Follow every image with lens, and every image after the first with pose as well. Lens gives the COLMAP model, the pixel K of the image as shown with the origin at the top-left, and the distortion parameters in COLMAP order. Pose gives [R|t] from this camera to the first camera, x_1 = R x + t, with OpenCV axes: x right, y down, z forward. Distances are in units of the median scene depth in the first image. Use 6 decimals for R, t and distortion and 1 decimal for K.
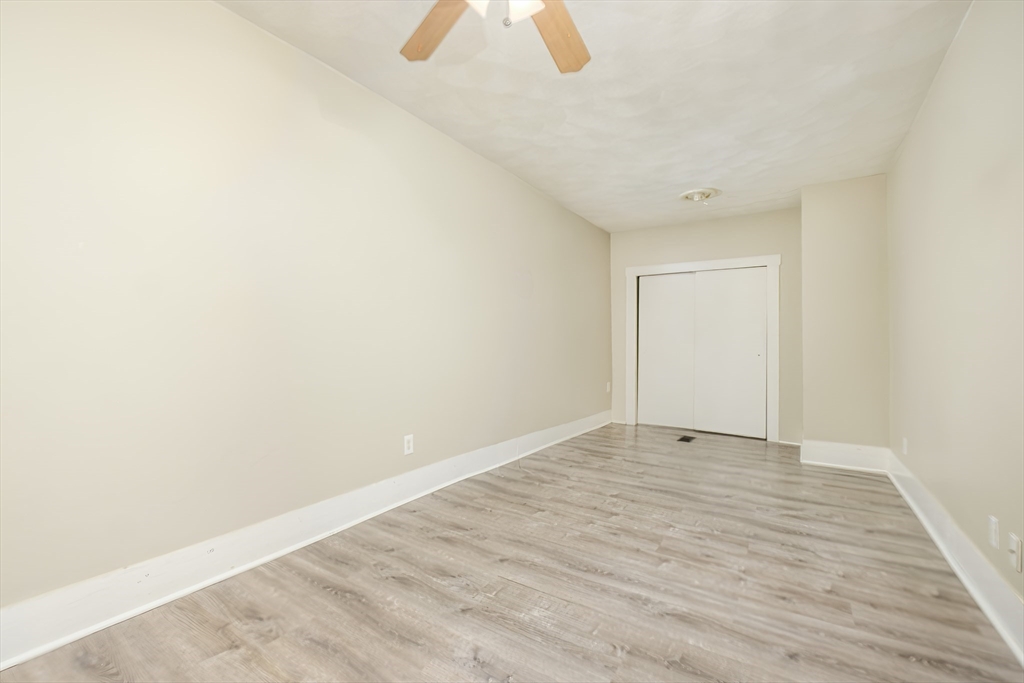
lens RADIAL K [[445.7, 0, 512.2], [0, 445.7, 339.2], [0, 0, 1]] dist [-0.001717, 0.000076]
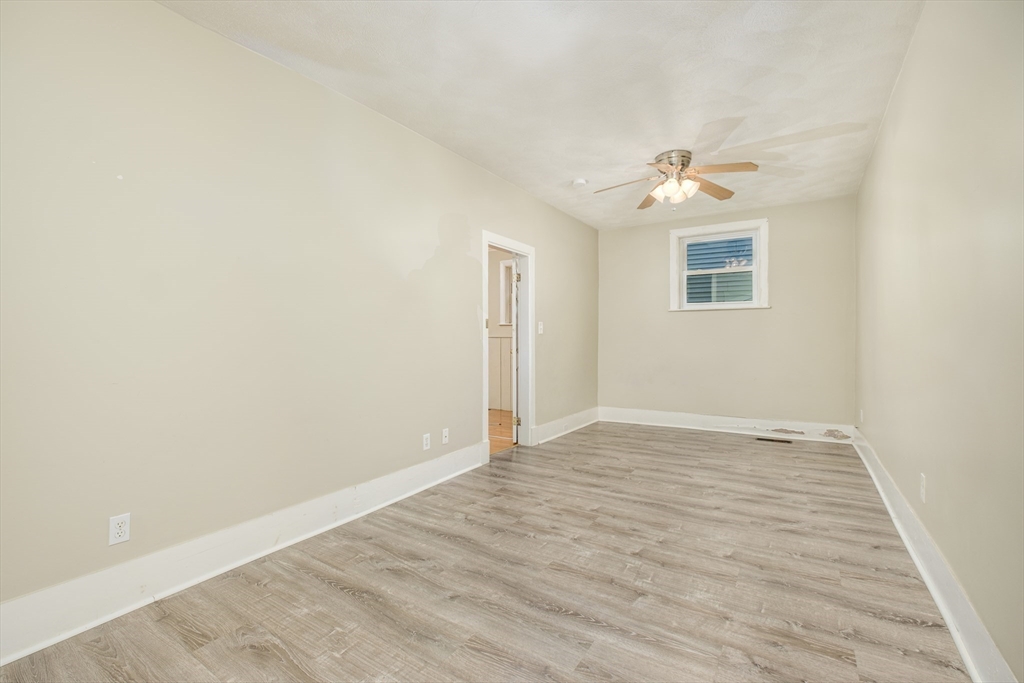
lens RADIAL K [[445.7, 0, 512.6], [0, 445.7, 339.3], [0, 0, 1]] dist [-0.001717, 0.000076]
pose [[-0.999961, -0.006463, 0.006010, 0.523519], [-0.006418, 0.999951, 0.007498, -0.008759], [-0.006058, 0.007459, -0.999954, 2.089005]]
